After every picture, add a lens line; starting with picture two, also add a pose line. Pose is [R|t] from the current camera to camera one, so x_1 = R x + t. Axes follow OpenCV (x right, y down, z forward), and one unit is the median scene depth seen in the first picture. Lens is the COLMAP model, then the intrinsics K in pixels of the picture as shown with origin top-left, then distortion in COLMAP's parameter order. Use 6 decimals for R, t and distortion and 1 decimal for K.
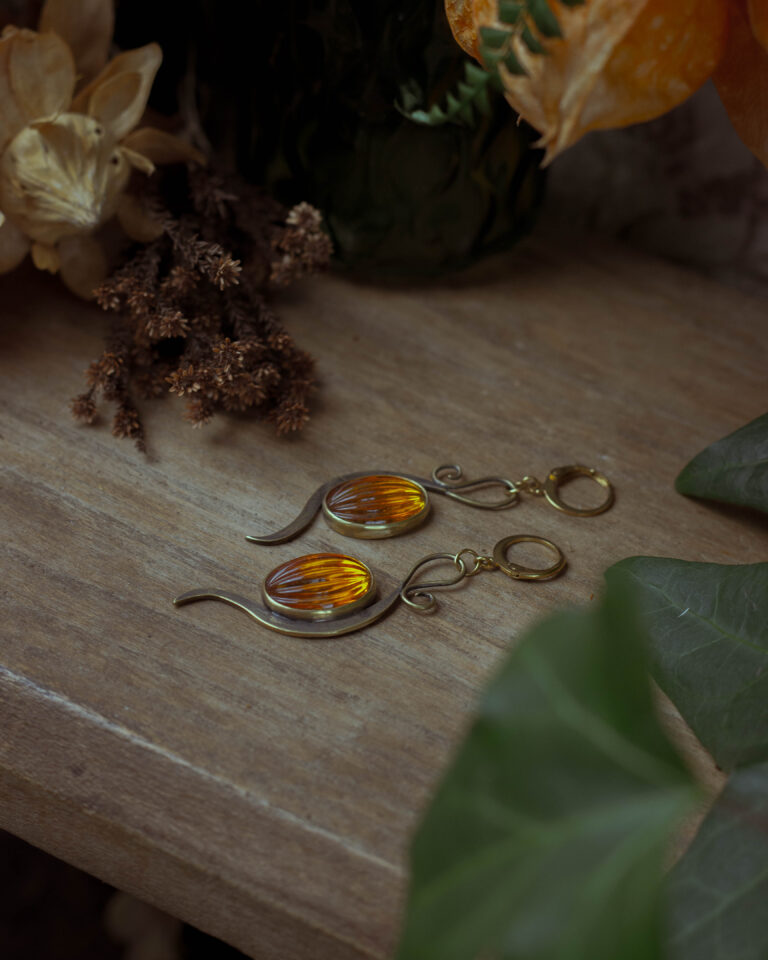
lens RADIAL K [[3019.4, 0, 374.5], [0, 3019.4, 480.1], [0, 0, 1]] dist [-0.156197, 0.000000]
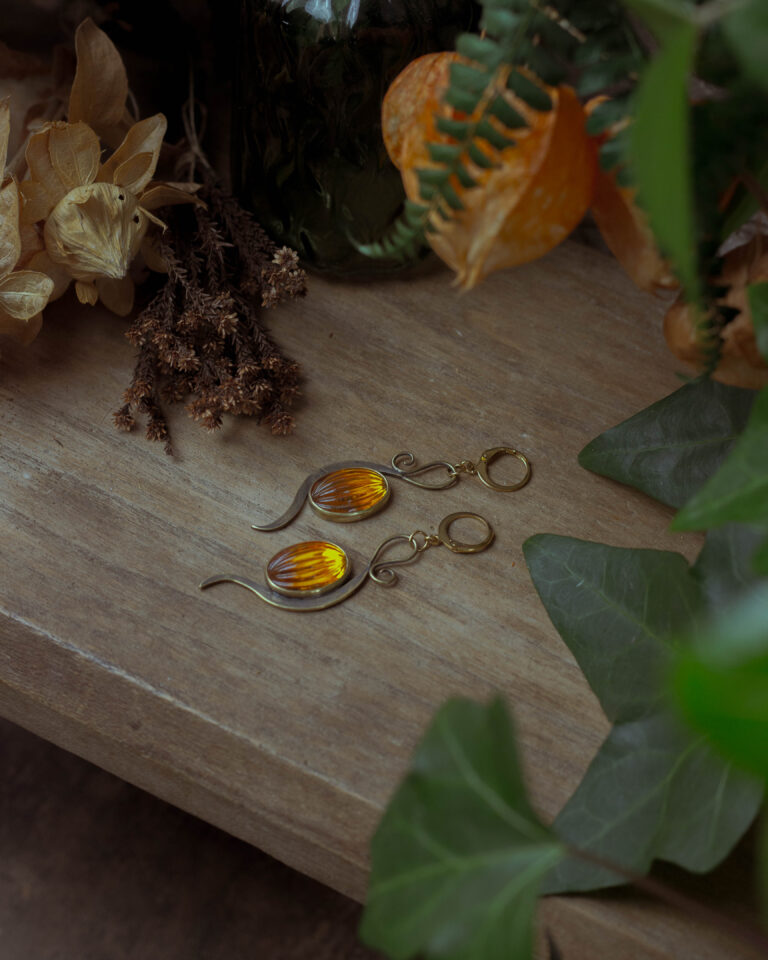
lens RADIAL K [[3019.4, 0, 384.3], [0, 3019.4, 477.1], [0, 0, 1]] dist [-0.156197, 0.000000]
pose [[0.999137, -0.039152, -0.013873, 0.035108], [0.041095, 0.980345, 0.192961, -0.257366], [0.006046, -0.193365, 0.981108, -0.297414]]
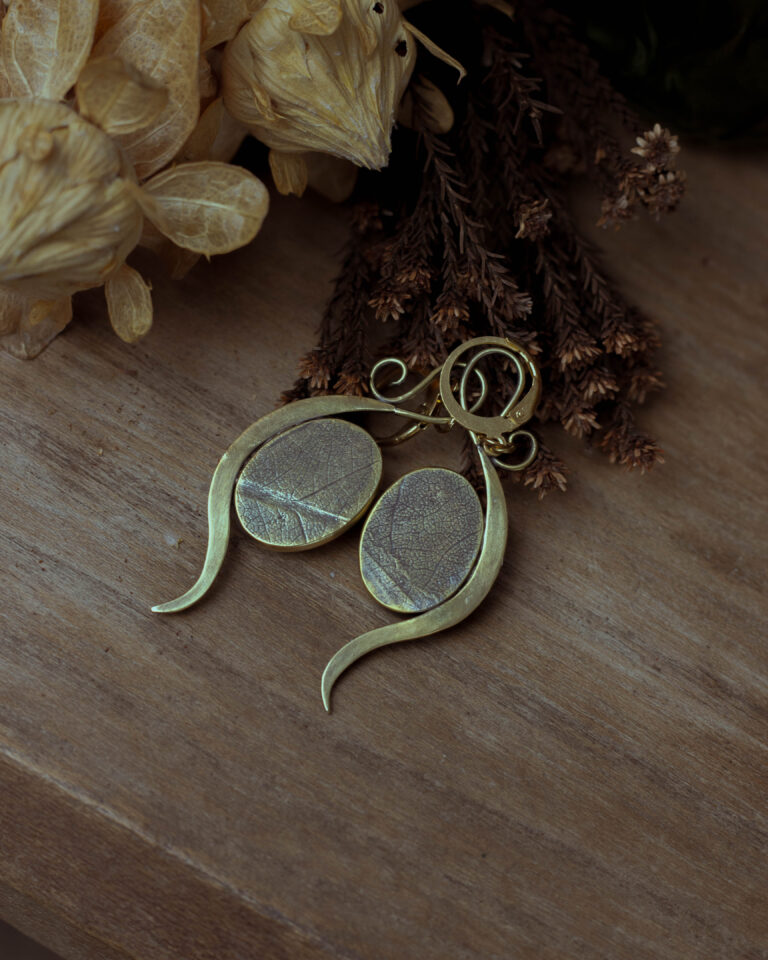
lens RADIAL K [[3019.4, 0, 362.4], [0, 3019.4, 600.5], [0, 0, 1]] dist [-0.156197, 0.000000]
pose [[0.993676, 0.010334, 0.111809, -0.178412], [-0.057900, 0.900323, 0.431354, -0.299492], [-0.096207, -0.435100, 0.895227, 0.381374]]
